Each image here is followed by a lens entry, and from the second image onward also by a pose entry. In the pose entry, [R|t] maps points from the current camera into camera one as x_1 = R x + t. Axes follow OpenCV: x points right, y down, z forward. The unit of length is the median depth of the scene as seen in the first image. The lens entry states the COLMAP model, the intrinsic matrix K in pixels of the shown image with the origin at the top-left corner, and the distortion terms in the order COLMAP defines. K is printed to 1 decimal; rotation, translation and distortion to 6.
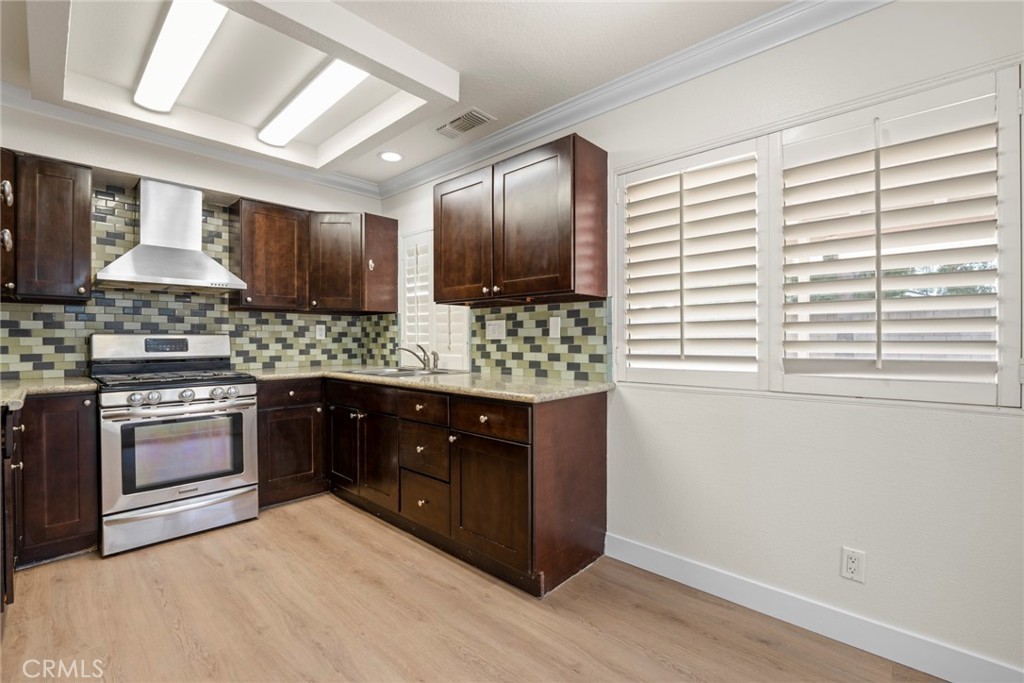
lens RADIAL K [[442.8, 0, 509.2], [0, 442.8, 339.8], [0, 0, 1]] dist [-0.021570, 0.001565]
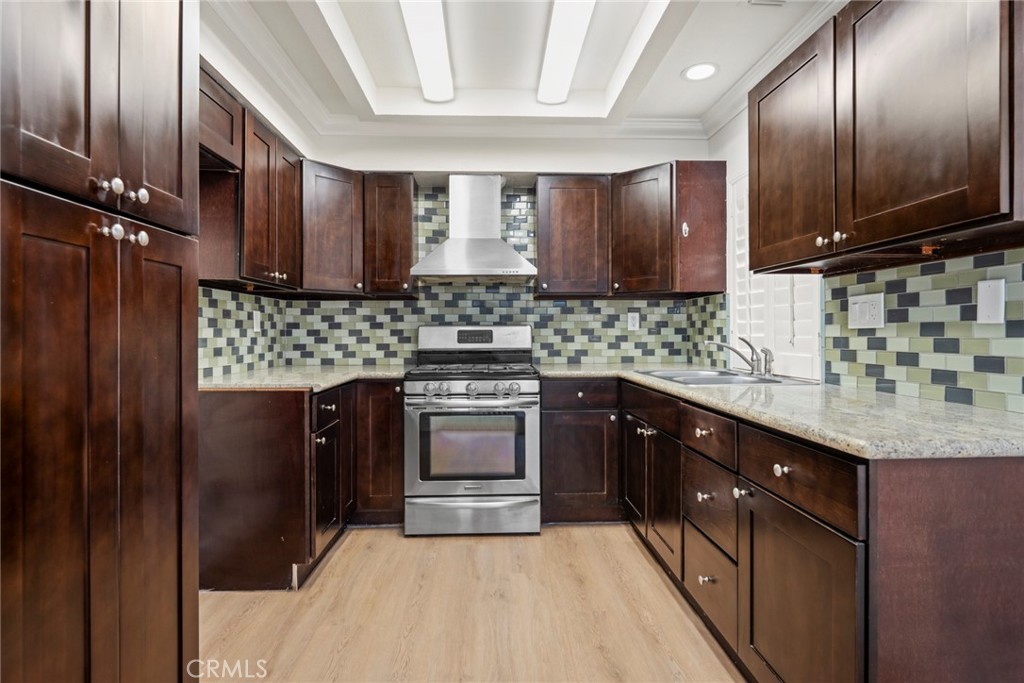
lens RADIAL K [[521.7, 0, 512.4], [0, 521.7, 333.4], [0, 0, 1]] dist [-0.006965, -0.001594]
pose [[0.712683, -0.000845, -0.701486, 0.127196], [0.002238, 0.999997, 0.001069, 0.004153], [0.701483, -0.002332, 0.712682, 0.235231]]
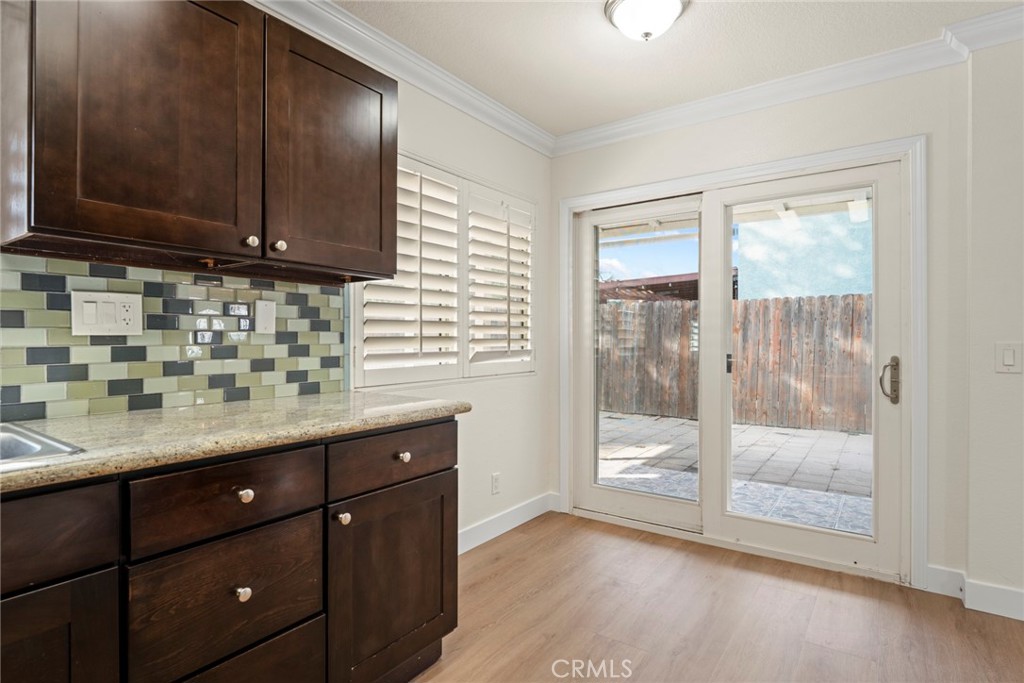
lens RADIAL K [[521.7, 0, 515.0], [0, 521.7, 337.5], [0, 0, 1]] dist [-0.006965, -0.001594]
pose [[-0.125076, 0.003216, 0.992142, -0.673560], [-0.002052, 0.999992, -0.003500, 0.002278], [-0.992145, -0.002474, -0.125069, 0.740194]]
